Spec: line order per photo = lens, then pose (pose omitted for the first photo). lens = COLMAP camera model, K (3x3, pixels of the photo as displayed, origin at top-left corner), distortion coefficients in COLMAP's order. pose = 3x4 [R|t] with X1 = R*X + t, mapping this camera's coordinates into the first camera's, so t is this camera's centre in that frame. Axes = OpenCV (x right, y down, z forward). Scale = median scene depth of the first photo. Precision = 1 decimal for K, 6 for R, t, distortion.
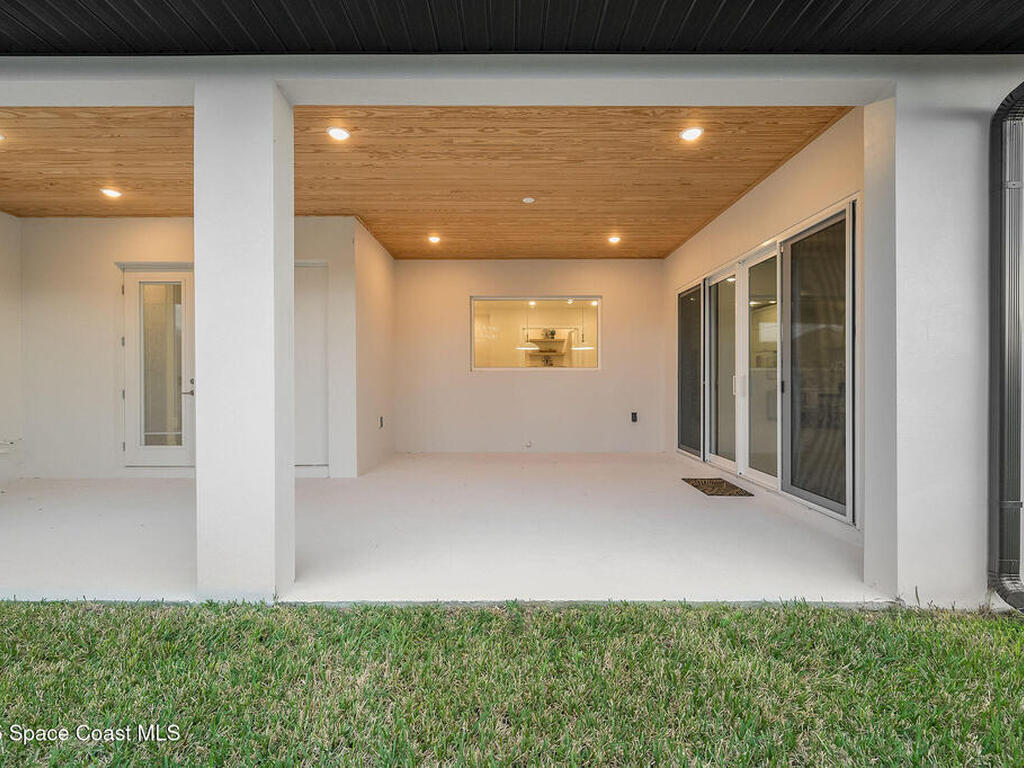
lens RADIAL K [[449.3, 0, 523.0], [0, 449.3, 384.3], [0, 0, 1]] dist [-0.001147, -0.000235]
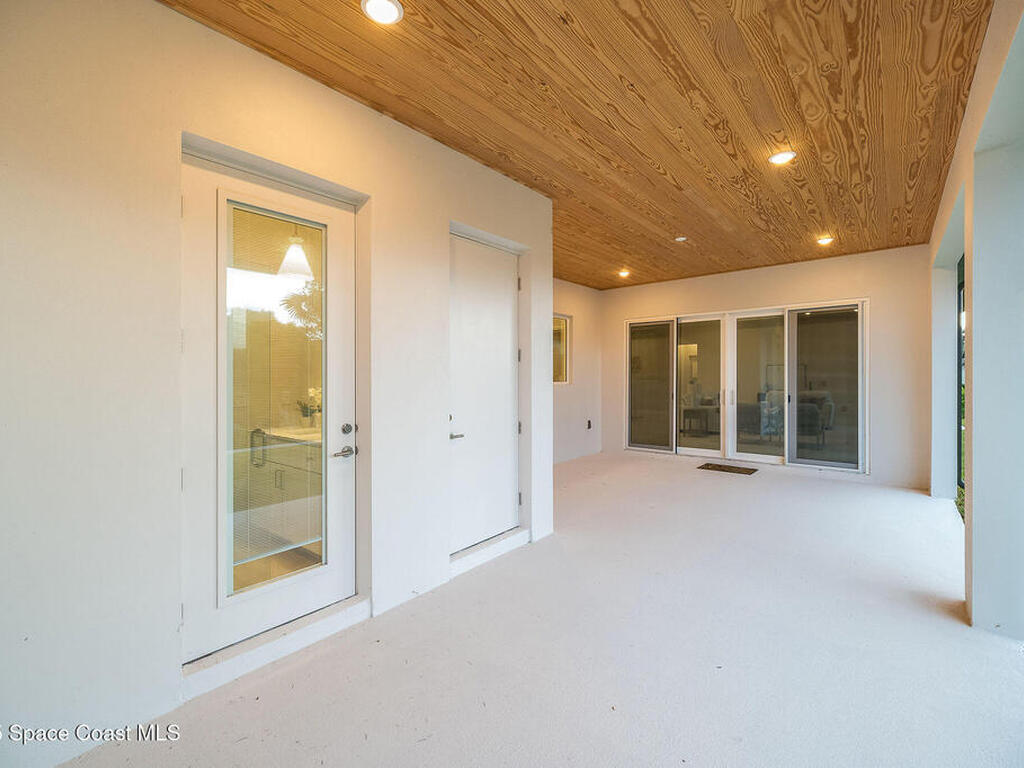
lens RADIAL K [[449.3, 0, 523.0], [0, 449.3, 384.3], [0, 0, 1]] dist [-0.001147, -0.000235]
pose [[0.646717, -0.015796, 0.762566, -1.095970], [0.014083, 0.999862, 0.008768, -0.063876], [-0.762600, 0.005069, 0.646851, 0.579663]]
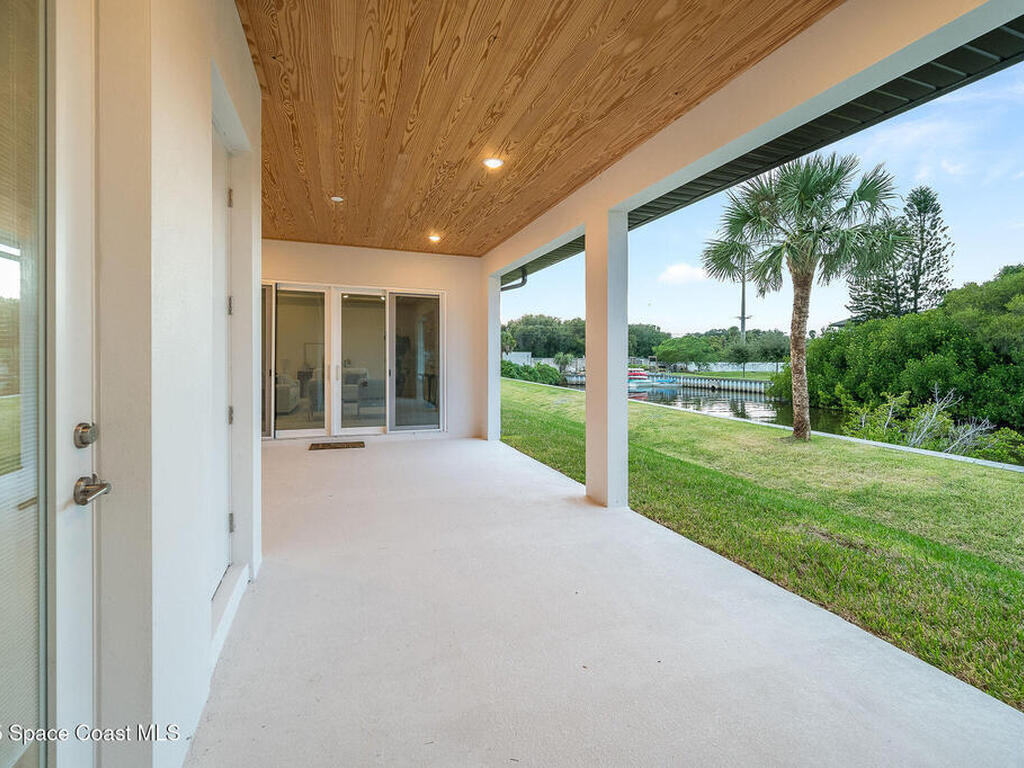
lens RADIAL K [[455.7, 0, 512.6], [0, 455.7, 363.0], [0, 0, 1]] dist [0.000481, 0.000247]
pose [[-0.321751, -0.011349, 0.946756, -1.104849], [0.001384, 0.999921, 0.012456, -0.047568], [-0.946823, 0.005318, -0.321710, 0.953063]]
